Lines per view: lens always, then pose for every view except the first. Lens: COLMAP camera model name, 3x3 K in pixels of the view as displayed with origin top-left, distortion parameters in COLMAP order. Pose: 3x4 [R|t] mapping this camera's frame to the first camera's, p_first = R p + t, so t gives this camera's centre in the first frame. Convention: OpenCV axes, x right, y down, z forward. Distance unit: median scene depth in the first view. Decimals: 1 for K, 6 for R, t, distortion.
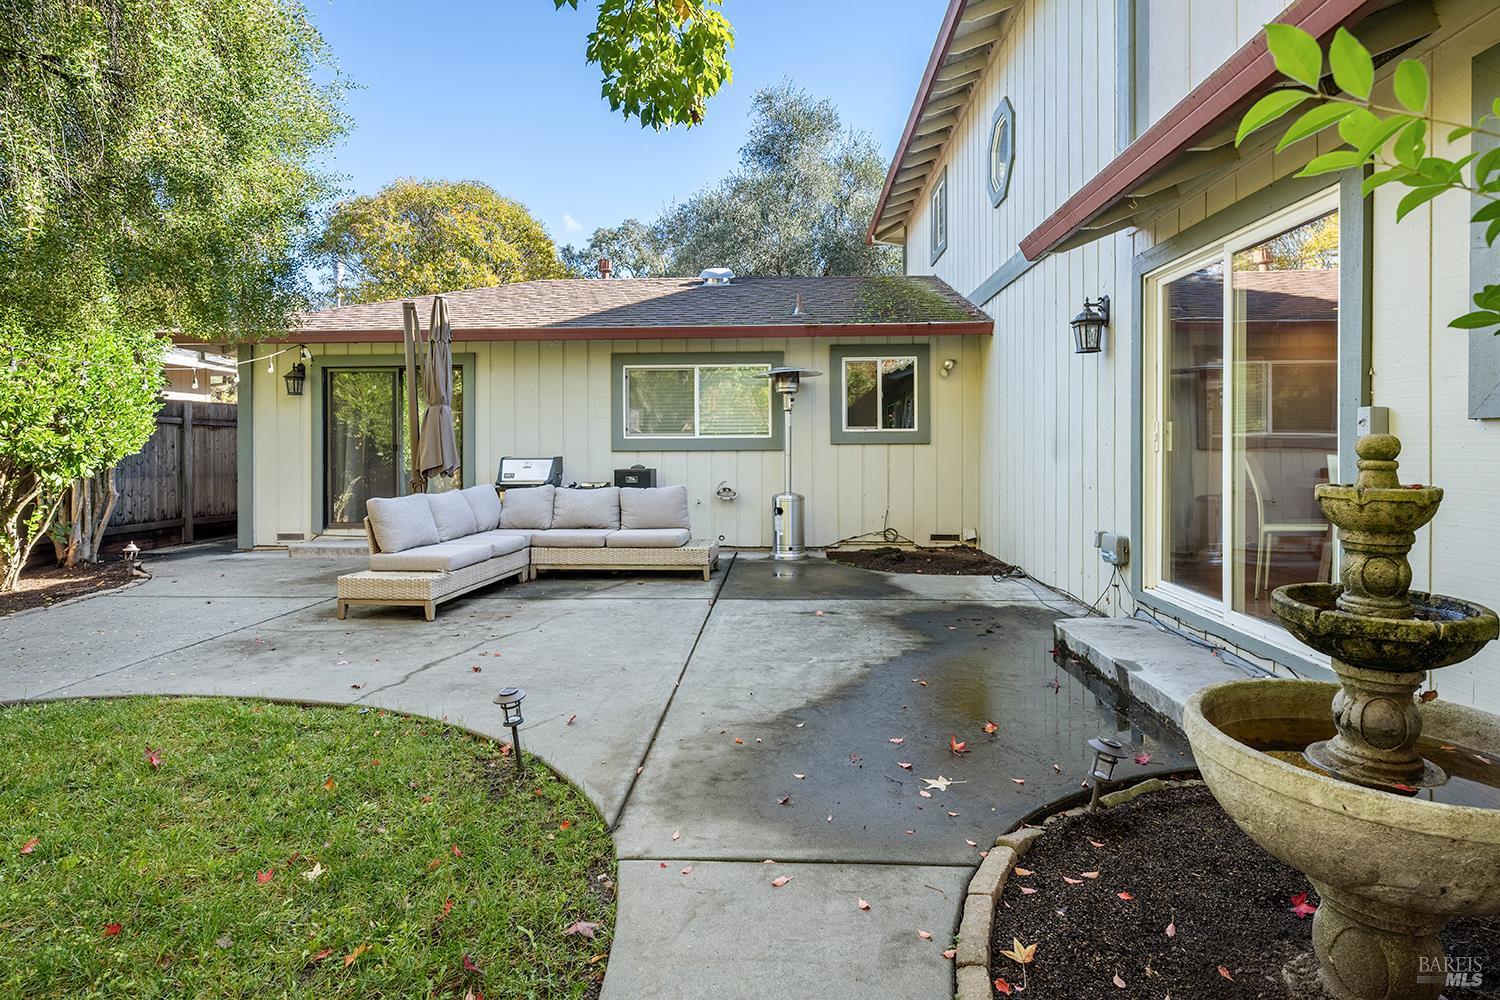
lens RADIAL K [[797.7, 0, 741.4], [0, 797.7, 455.6], [0, 0, 1]] dist [0.000466, -0.000062]
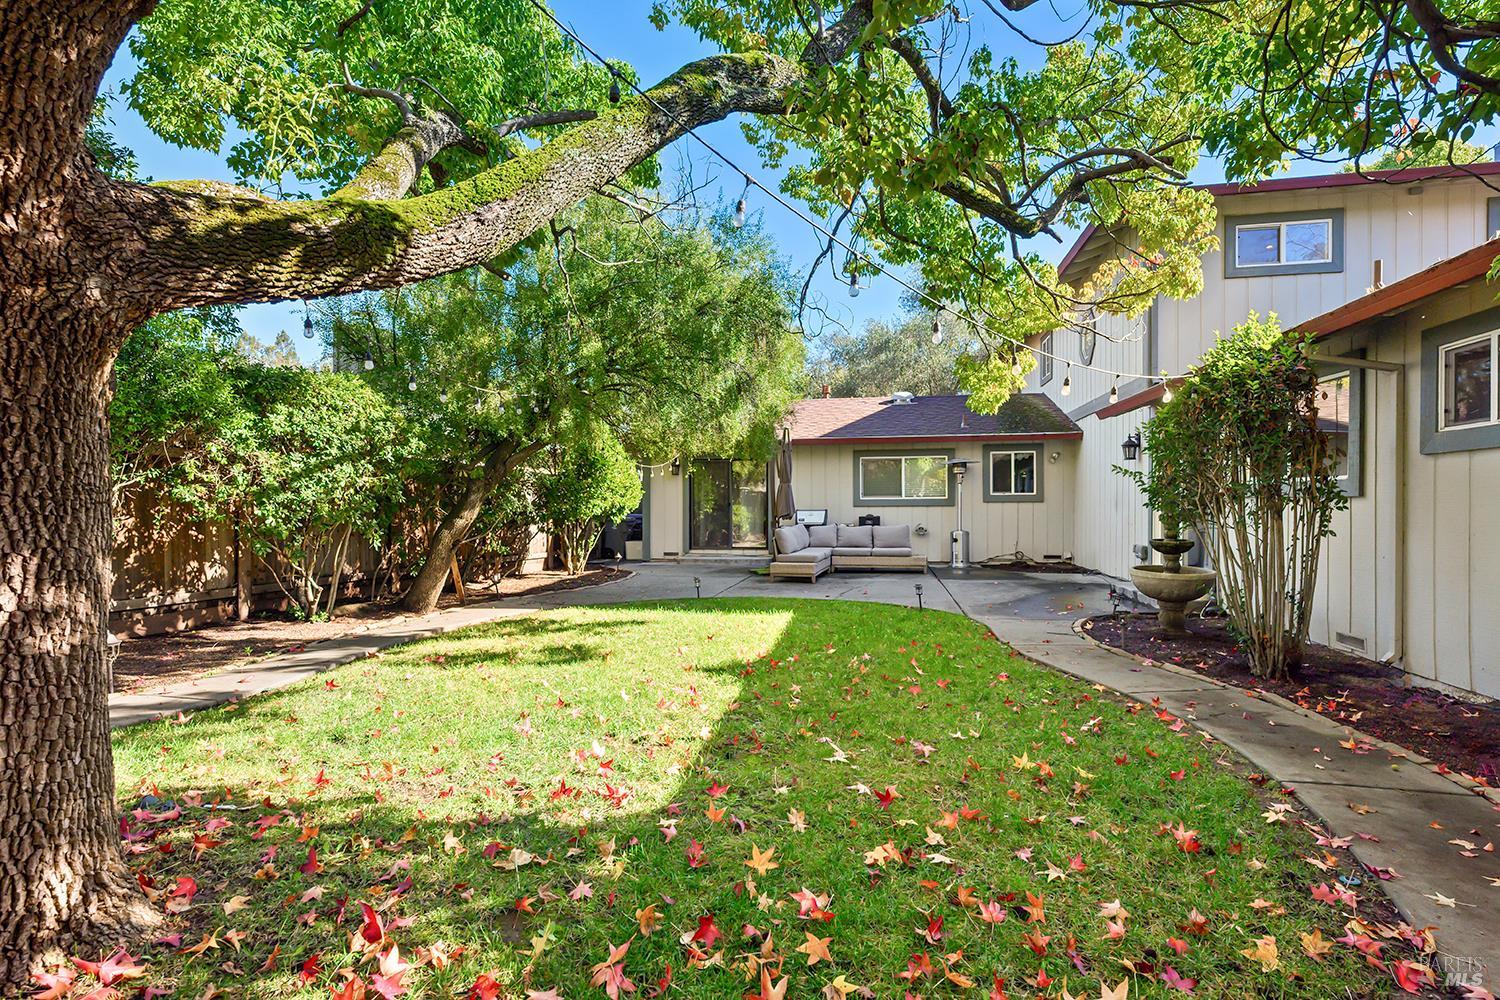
lens RADIAL K [[696.9, 0, 755.2], [0, 696.9, 511.5], [0, 0, 1]] dist [-0.001681, -0.000037]
pose [[0.990787, 0.000235, -0.135428, -0.175129], [0.000292, 0.999992, 0.003877, -0.000330], [0.135428, -0.003881, 0.990780, -0.566522]]
